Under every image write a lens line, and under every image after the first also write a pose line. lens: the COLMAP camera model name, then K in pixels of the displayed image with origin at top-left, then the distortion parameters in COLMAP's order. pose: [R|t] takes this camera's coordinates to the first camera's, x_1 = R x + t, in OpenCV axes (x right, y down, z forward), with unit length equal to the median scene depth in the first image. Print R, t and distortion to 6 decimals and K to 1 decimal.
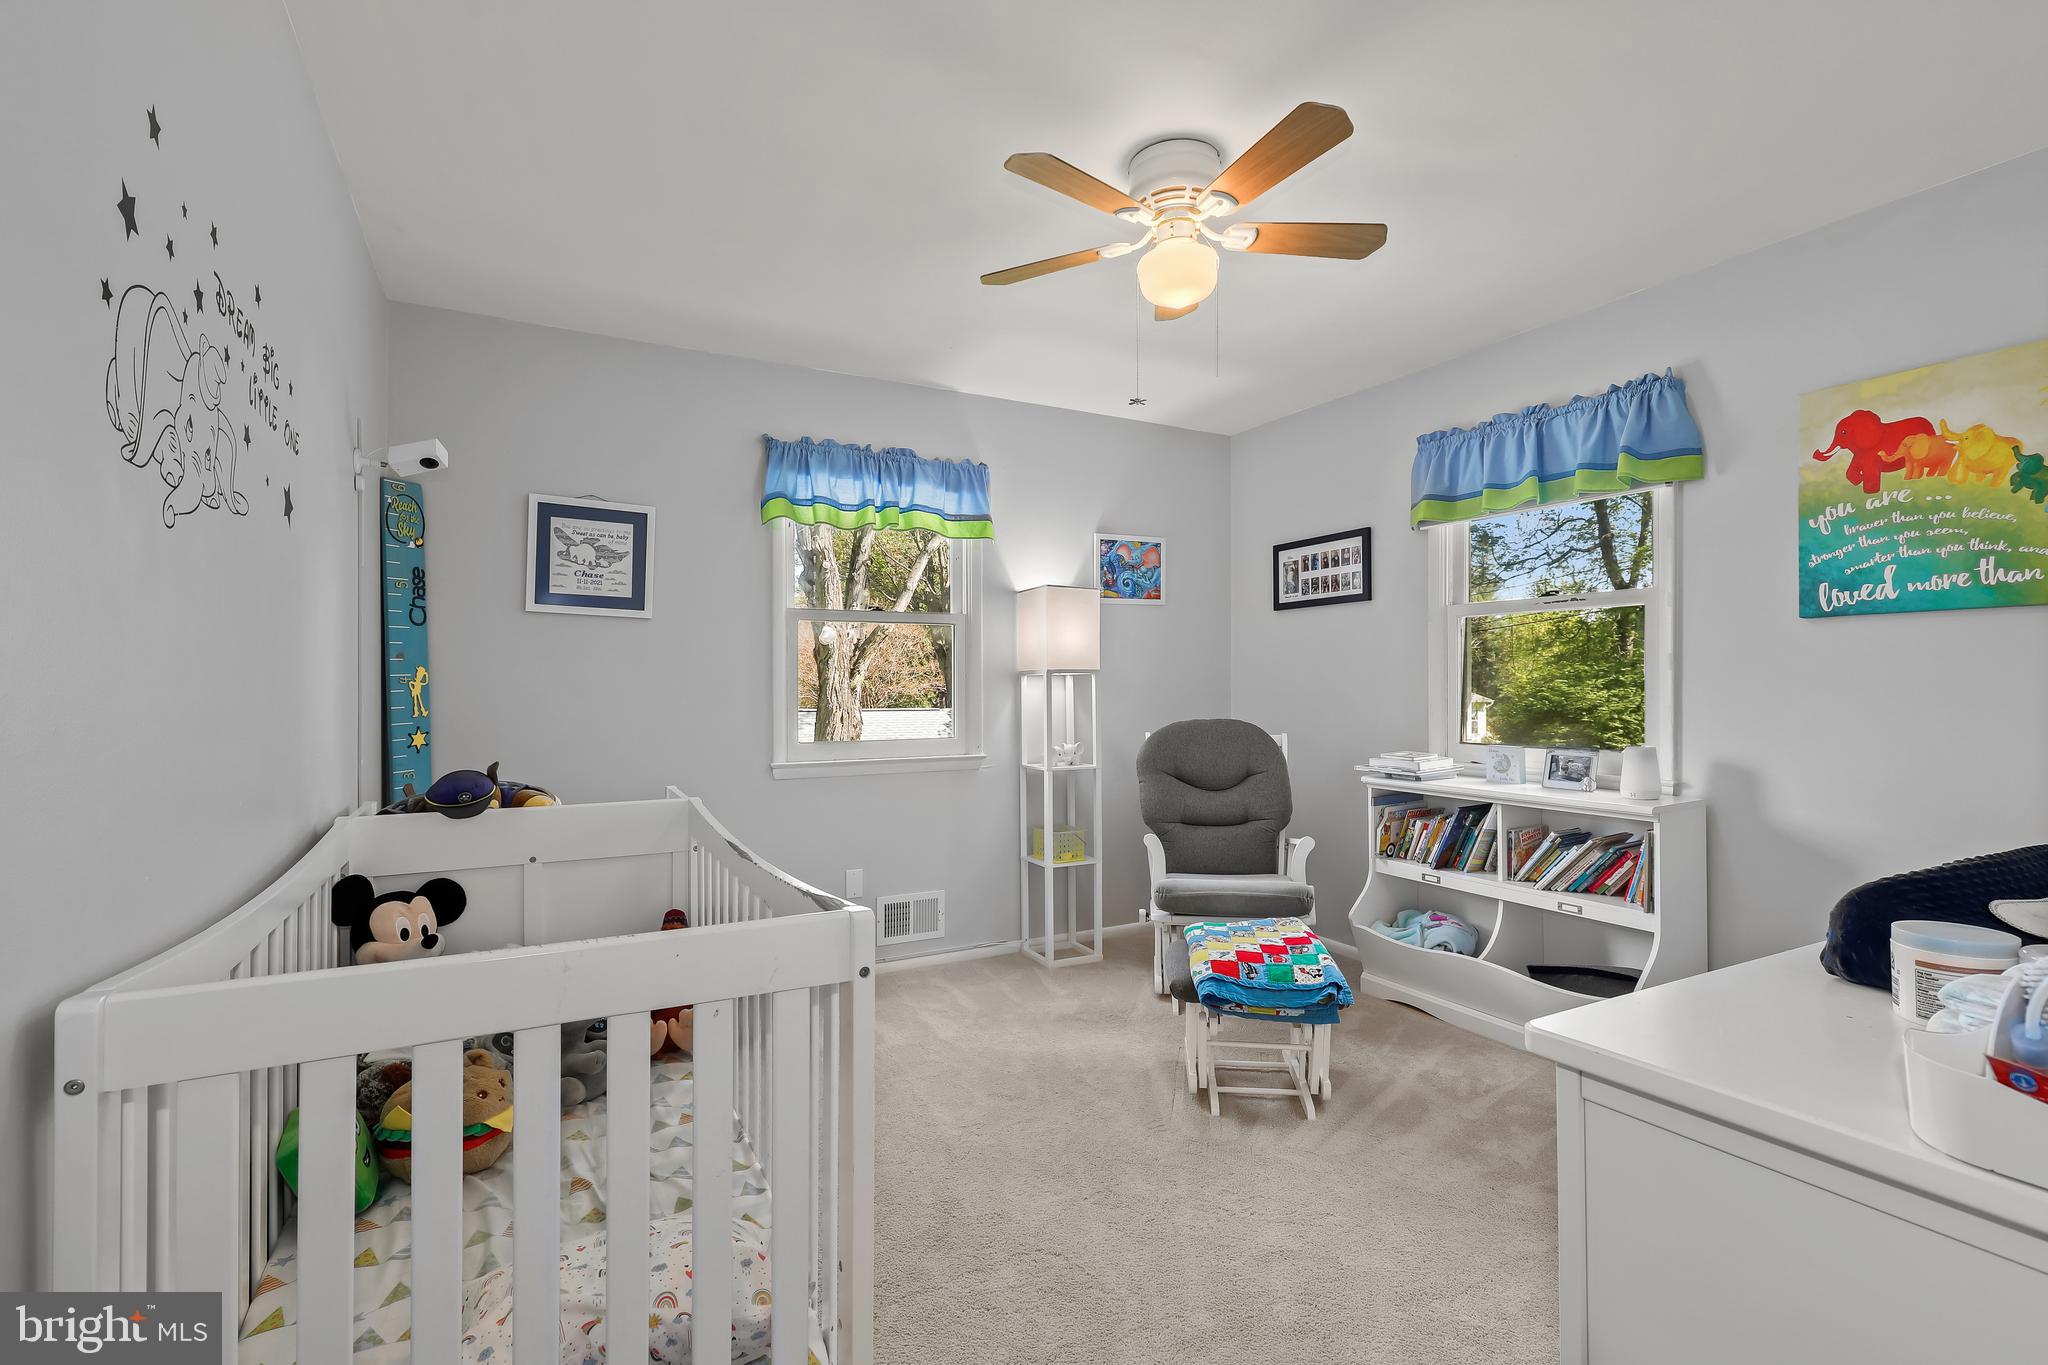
lens RADIAL K [[937.2, 0, 1039.5], [0, 937.2, 689.1], [0, 0, 1]] dist [-0.002560, -0.000868]
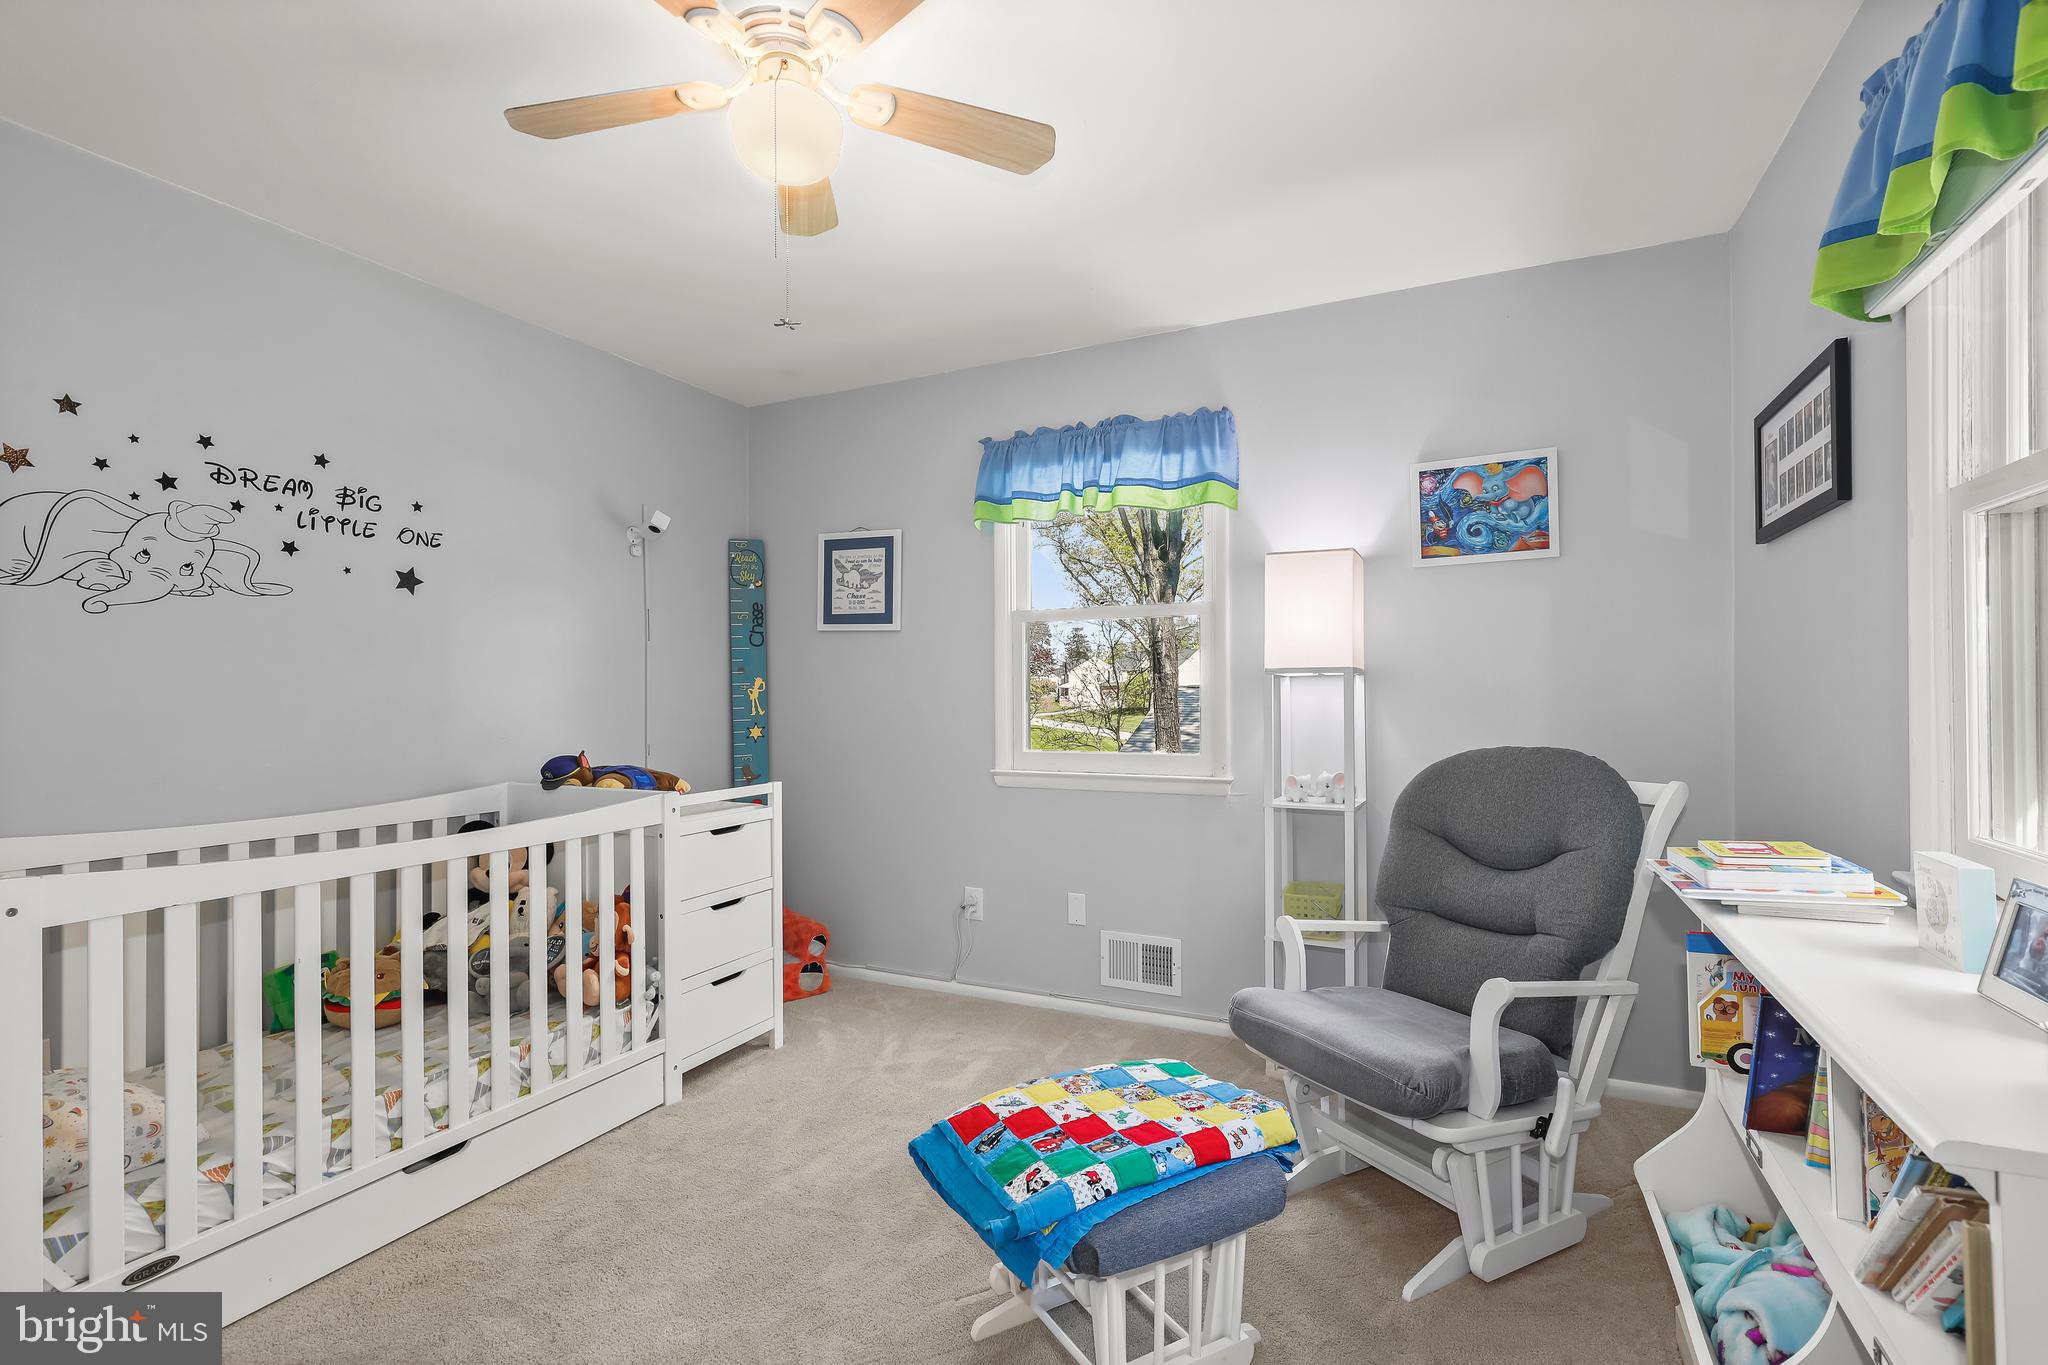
lens RADIAL K [[937.2, 0, 1039.5], [0, 937.2, 689.1], [0, 0, 1]] dist [-0.002560, -0.000868]
pose [[0.577642, -0.001568, -0.816289, 0.528523], [0.001691, 0.999998, -0.000724, -0.004896], [0.816289, -0.000962, 0.577643, 0.452942]]
